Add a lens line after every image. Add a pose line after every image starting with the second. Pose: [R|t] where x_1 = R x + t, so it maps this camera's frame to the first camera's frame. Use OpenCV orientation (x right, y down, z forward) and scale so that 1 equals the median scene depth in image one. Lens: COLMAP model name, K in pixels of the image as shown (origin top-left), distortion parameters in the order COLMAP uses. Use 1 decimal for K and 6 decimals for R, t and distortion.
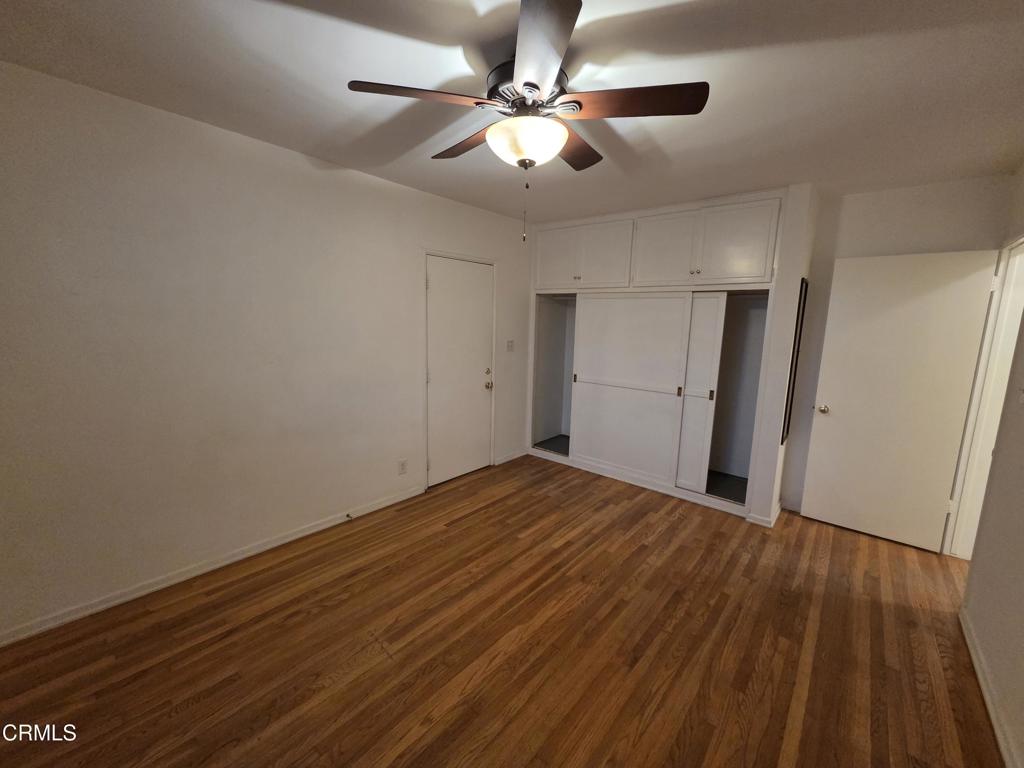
lens RADIAL K [[418.9, 0, 514.8], [0, 418.9, 380.9], [0, 0, 1]] dist [0.006343, -0.000148]
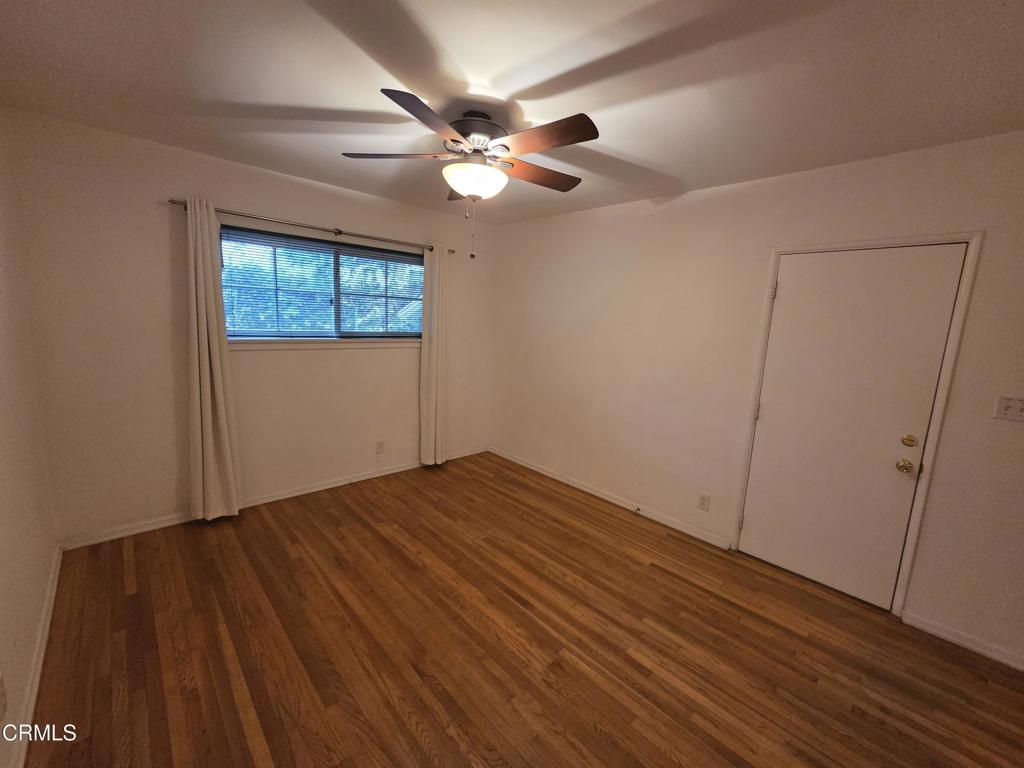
lens RADIAL K [[418.9, 0, 519.2], [0, 418.9, 386.1], [0, 0, 1]] dist [0.006343, -0.000148]
pose [[-0.108566, 0.129871, -0.985569, 0.819406], [-0.196628, 0.969036, 0.149352, -0.117878], [0.974449, 0.210006, -0.079668, 0.842893]]
